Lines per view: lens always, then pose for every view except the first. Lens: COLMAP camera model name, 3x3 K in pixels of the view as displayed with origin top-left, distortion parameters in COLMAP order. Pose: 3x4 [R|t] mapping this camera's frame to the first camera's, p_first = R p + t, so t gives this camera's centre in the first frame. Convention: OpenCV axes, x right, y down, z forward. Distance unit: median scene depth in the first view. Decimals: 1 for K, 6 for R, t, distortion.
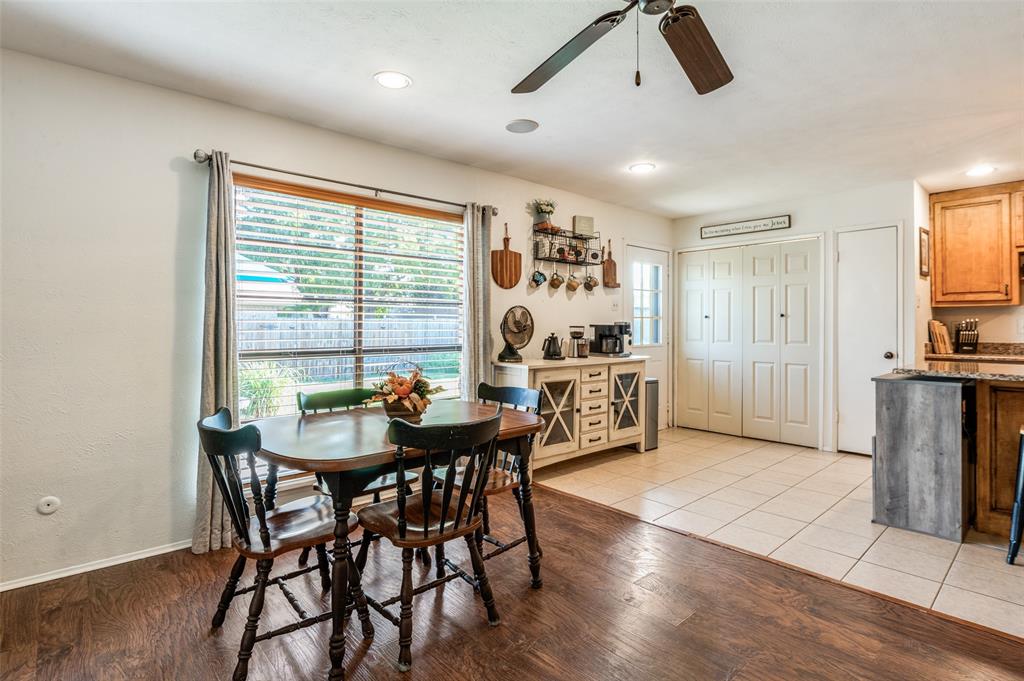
lens RADIAL K [[528.7, 0, 507.6], [0, 528.7, 323.1], [0, 0, 1]] dist [-0.017062, -0.000015]
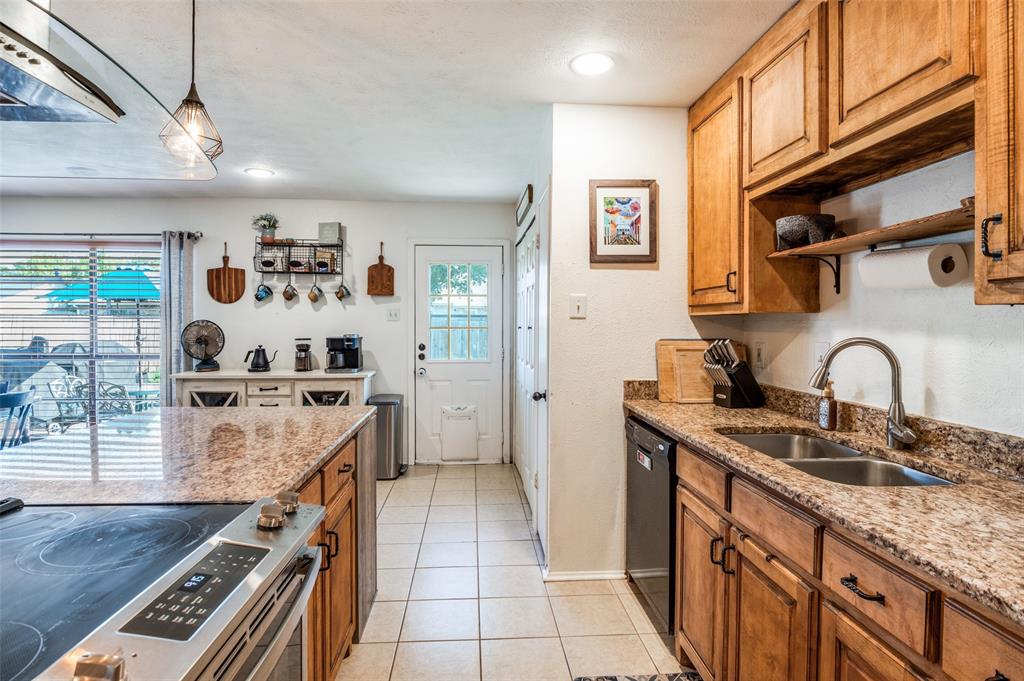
lens RADIAL K [[528.7, 0, 507.6], [0, 528.7, 323.1], [0, 0, 1]] dist [-0.017062, -0.000015]
pose [[0.792260, 0.001591, -0.610181, 1.131000], [0.000198, 0.999996, 0.002865, -0.027754], [0.610184, -0.002391, 0.792256, 0.505974]]
